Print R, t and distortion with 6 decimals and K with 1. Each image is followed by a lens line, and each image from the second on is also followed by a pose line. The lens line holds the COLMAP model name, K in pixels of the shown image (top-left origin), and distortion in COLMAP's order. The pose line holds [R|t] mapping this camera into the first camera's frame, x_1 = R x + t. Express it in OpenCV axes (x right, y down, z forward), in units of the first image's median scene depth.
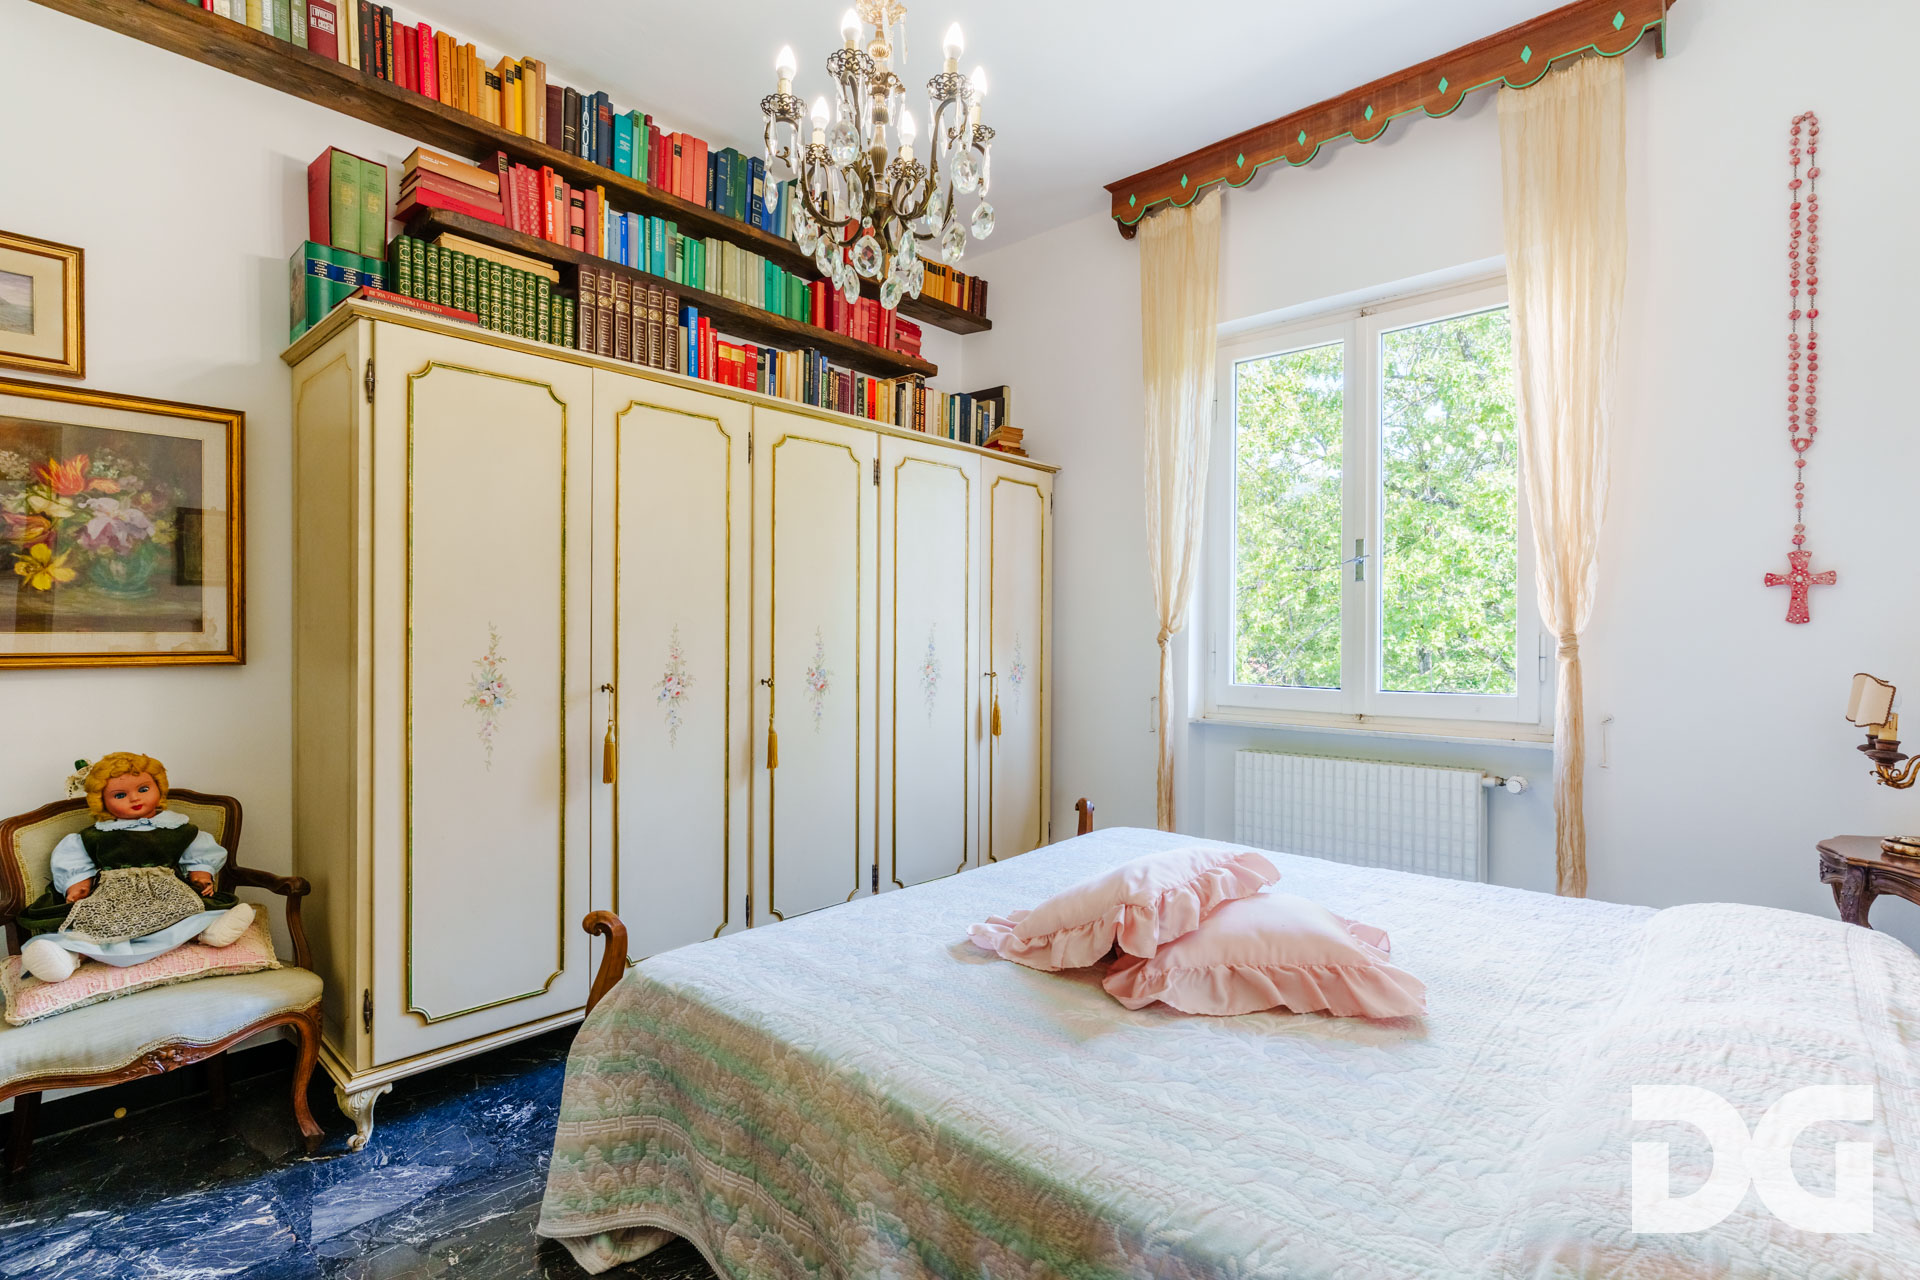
lens RADIAL K [[914.4, 0, 960.1], [0, 914.4, 637.6], [0, 0, 1]] dist [0.001816, -0.000333]
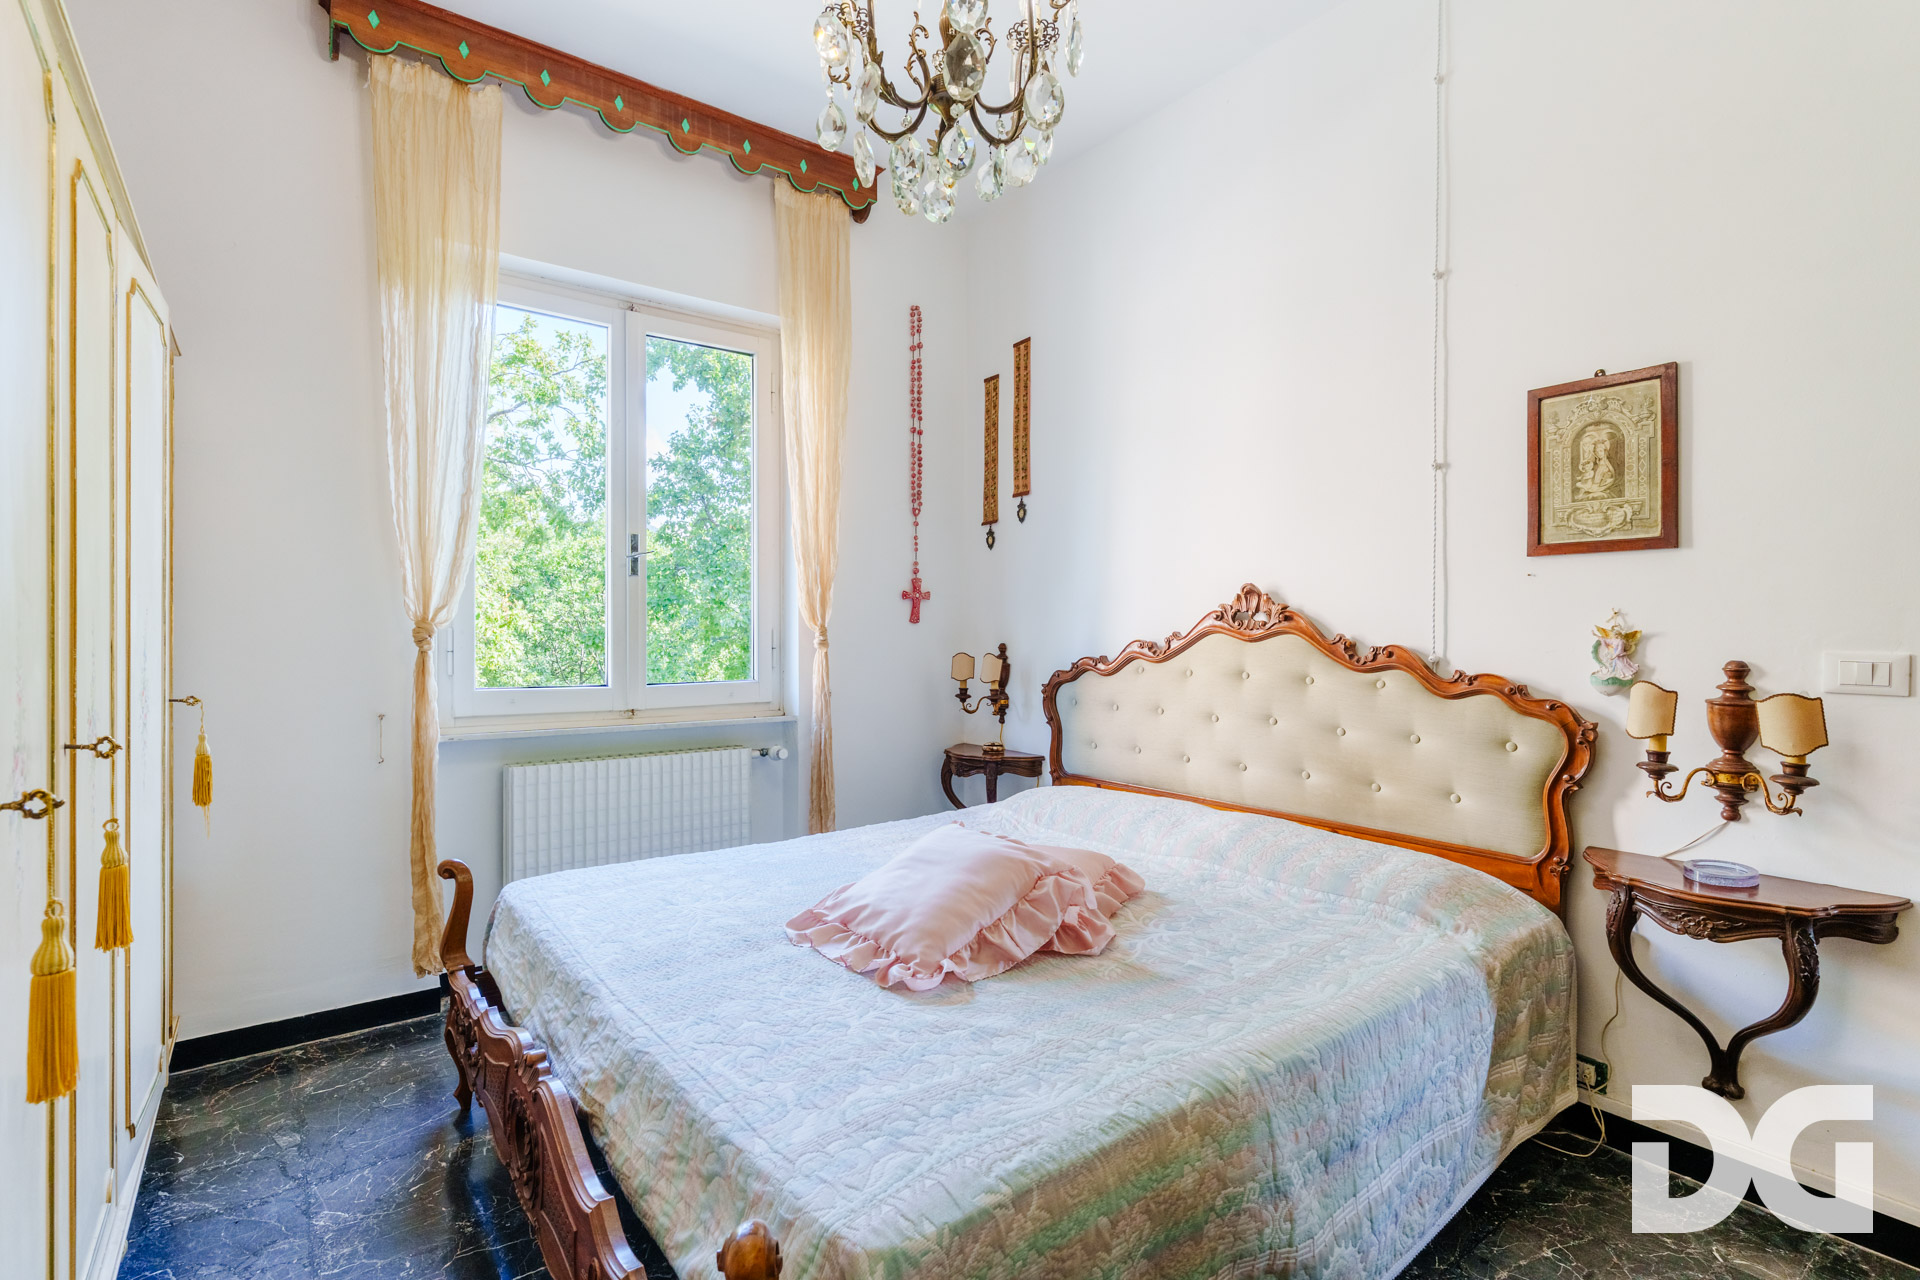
lens RADIAL K [[914.4, 0, 960.1], [0, 914.4, 637.6], [0, 0, 1]] dist [0.001816, -0.000333]
pose [[0.183564, -0.011291, 0.982943, -0.647634], [0.001330, 0.999936, 0.011238, -0.007824], [-0.983007, -0.000755, 0.183567, 0.628736]]
